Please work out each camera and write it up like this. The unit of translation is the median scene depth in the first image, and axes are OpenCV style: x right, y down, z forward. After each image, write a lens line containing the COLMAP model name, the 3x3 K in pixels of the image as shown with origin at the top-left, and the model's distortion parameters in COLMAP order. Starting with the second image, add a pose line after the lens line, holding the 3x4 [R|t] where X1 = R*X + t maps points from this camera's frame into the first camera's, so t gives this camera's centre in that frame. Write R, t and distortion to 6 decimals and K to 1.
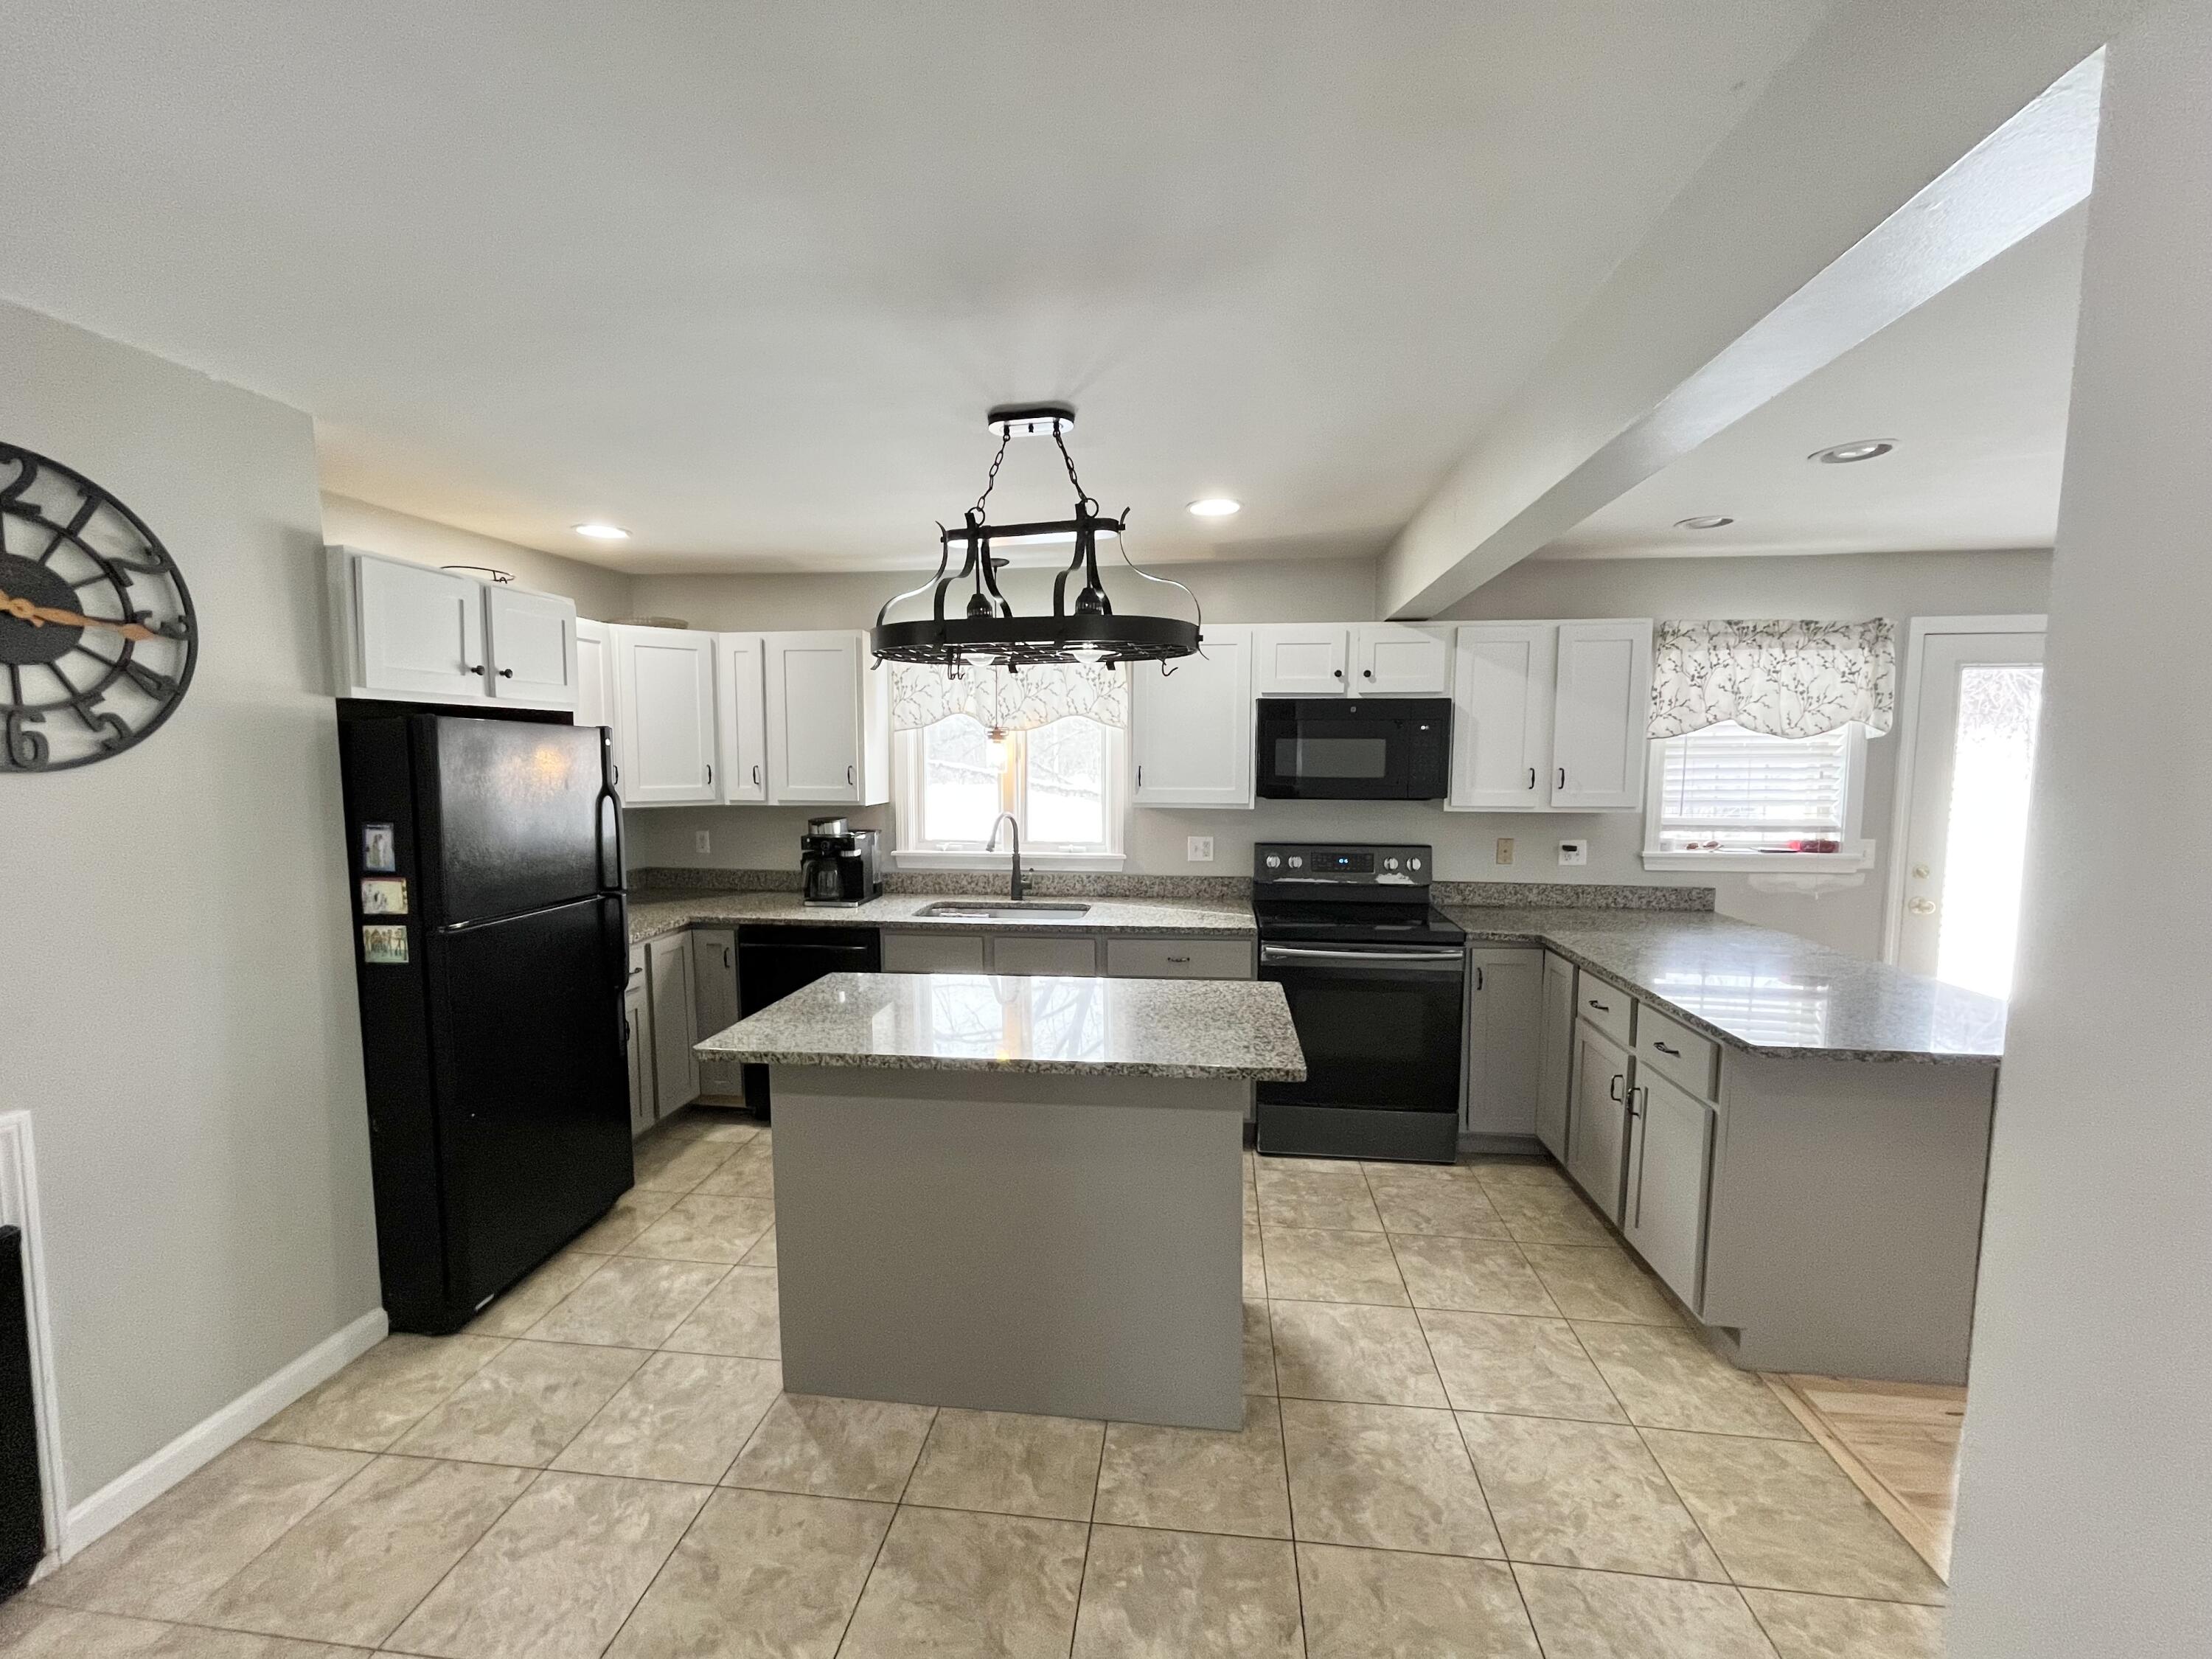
lens RADIAL K [[891.8, 0, 1095.2], [0, 891.8, 831.2], [0, 0, 1]] dist [-0.003558, -0.000843]
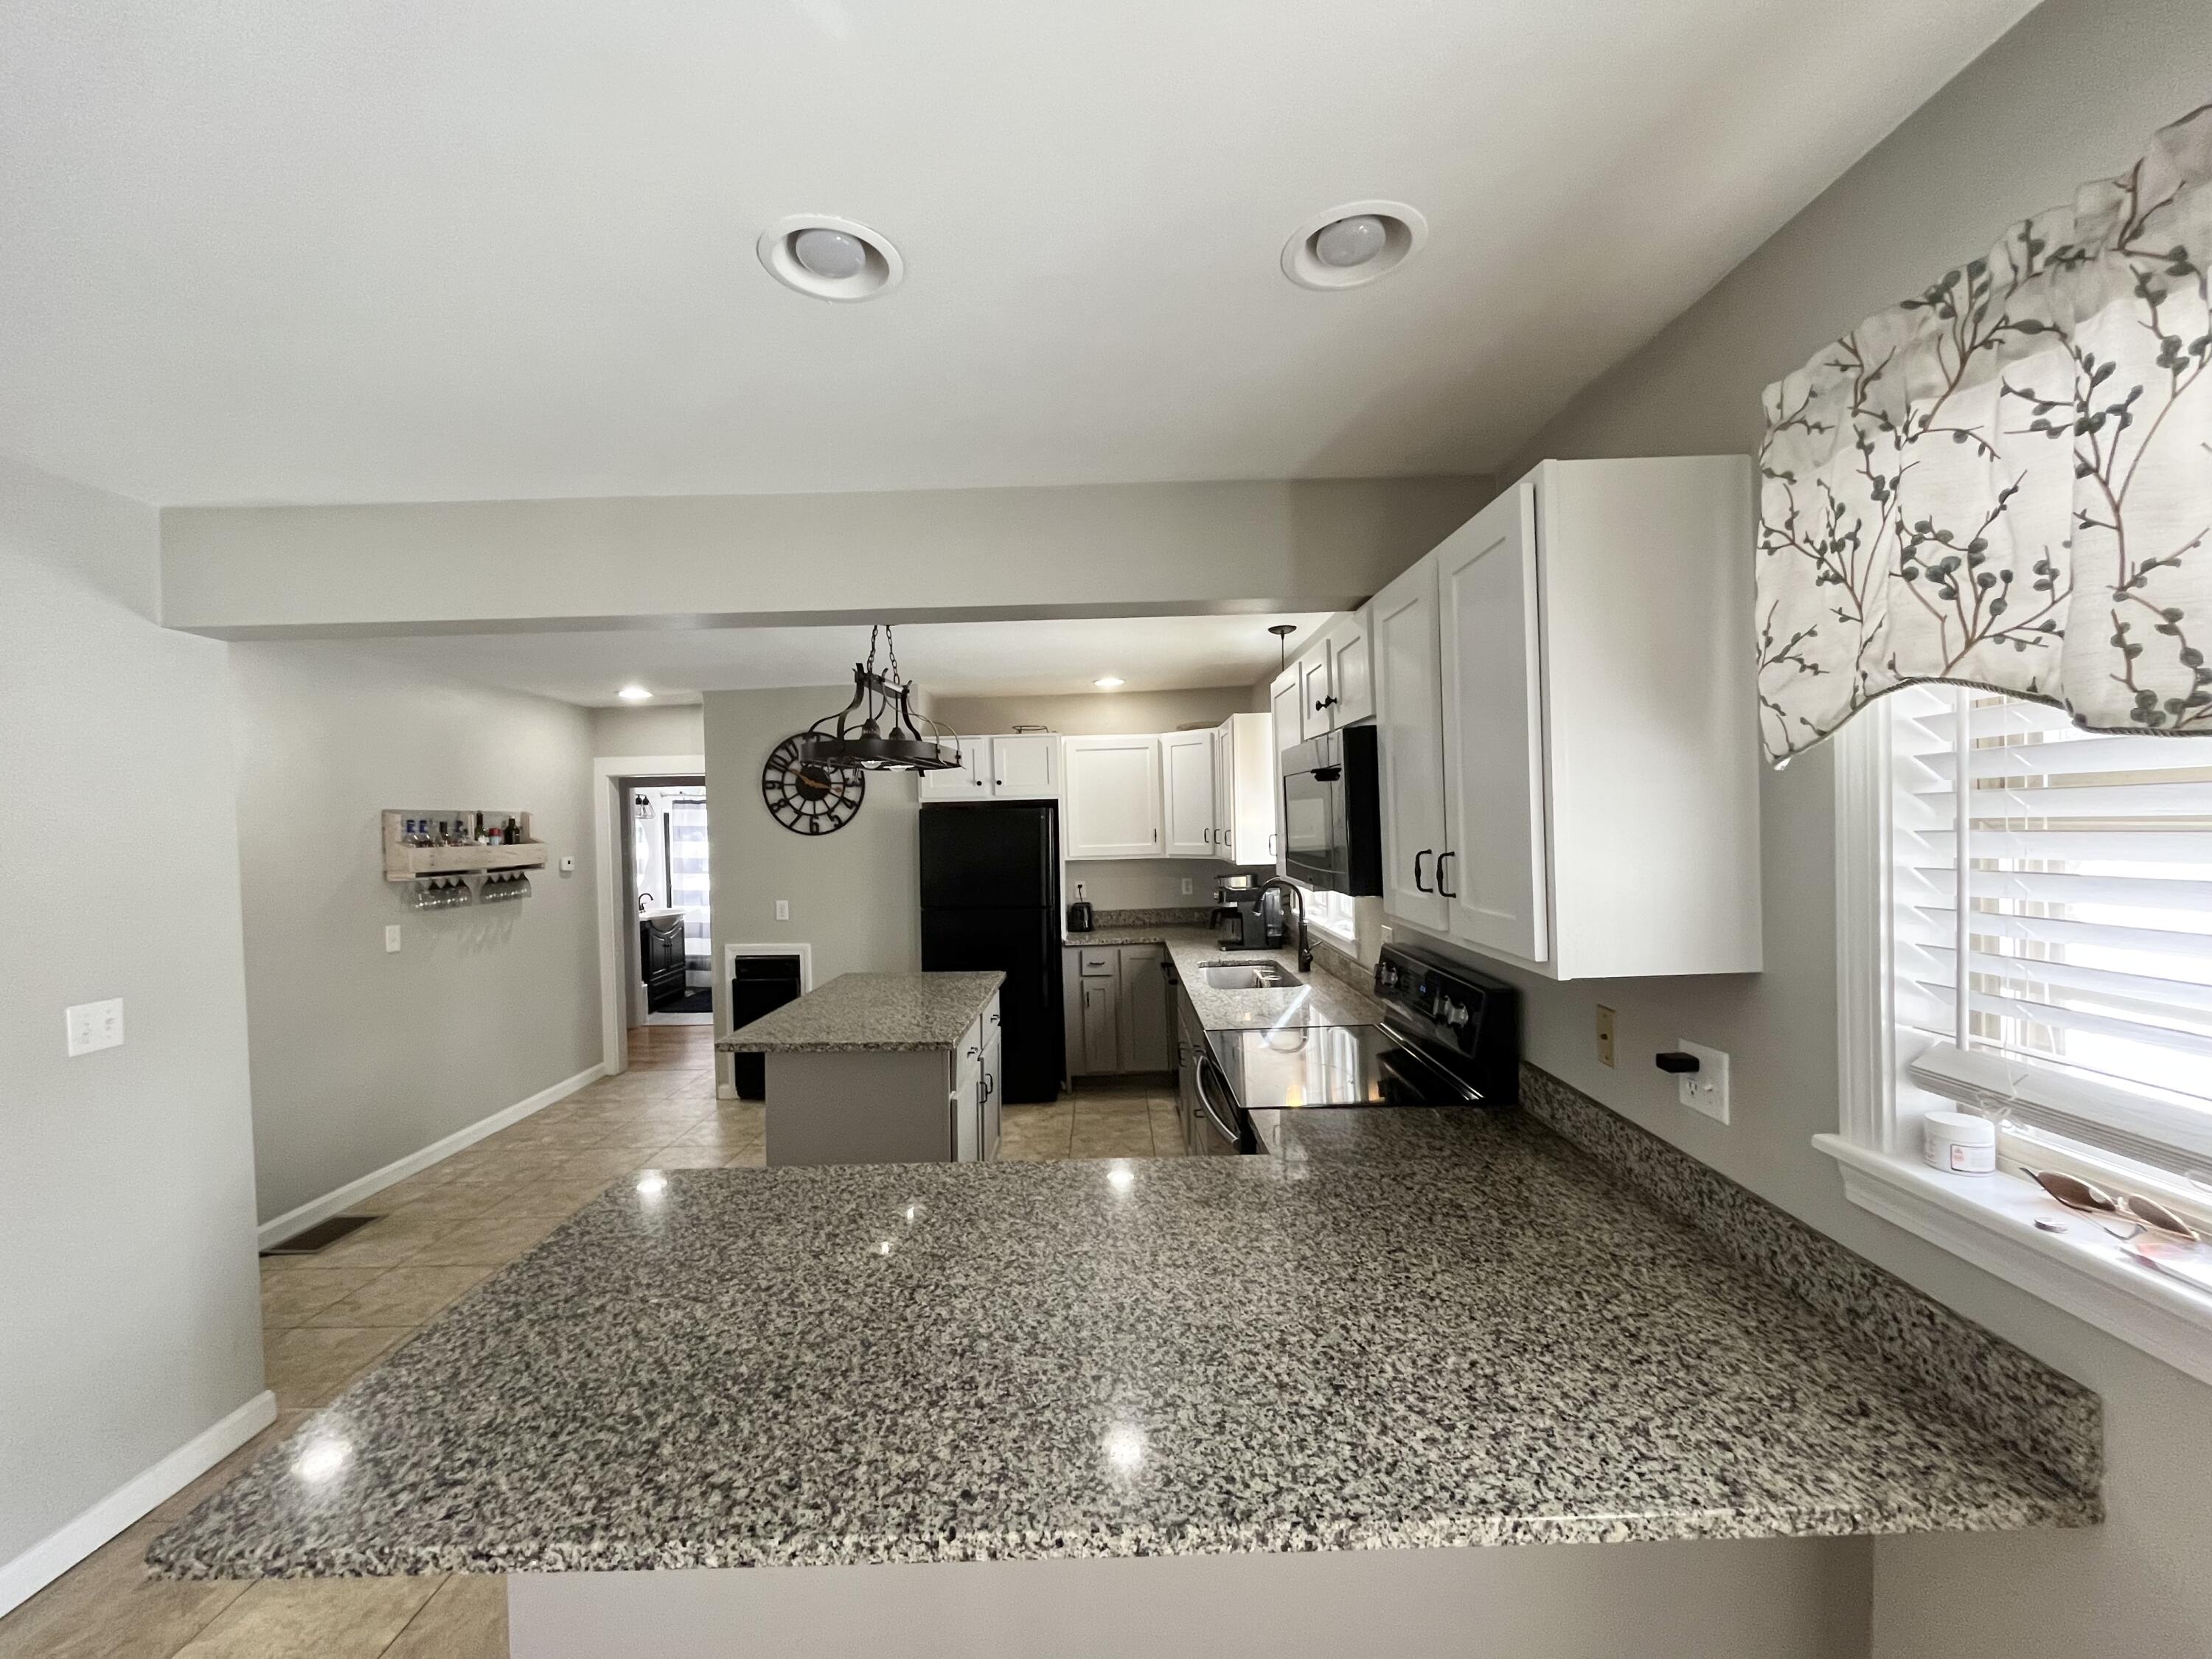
lens RADIAL K [[891.8, 0, 1101.5], [0, 891.8, 830.4], [0, 0, 1]] dist [-0.003558, -0.000843]
pose [[0.120996, 0.010080, -0.992602, 0.936885], [-0.060601, 0.998158, 0.002749, -0.070842], [0.990801, 0.059820, 0.121384, 0.747255]]
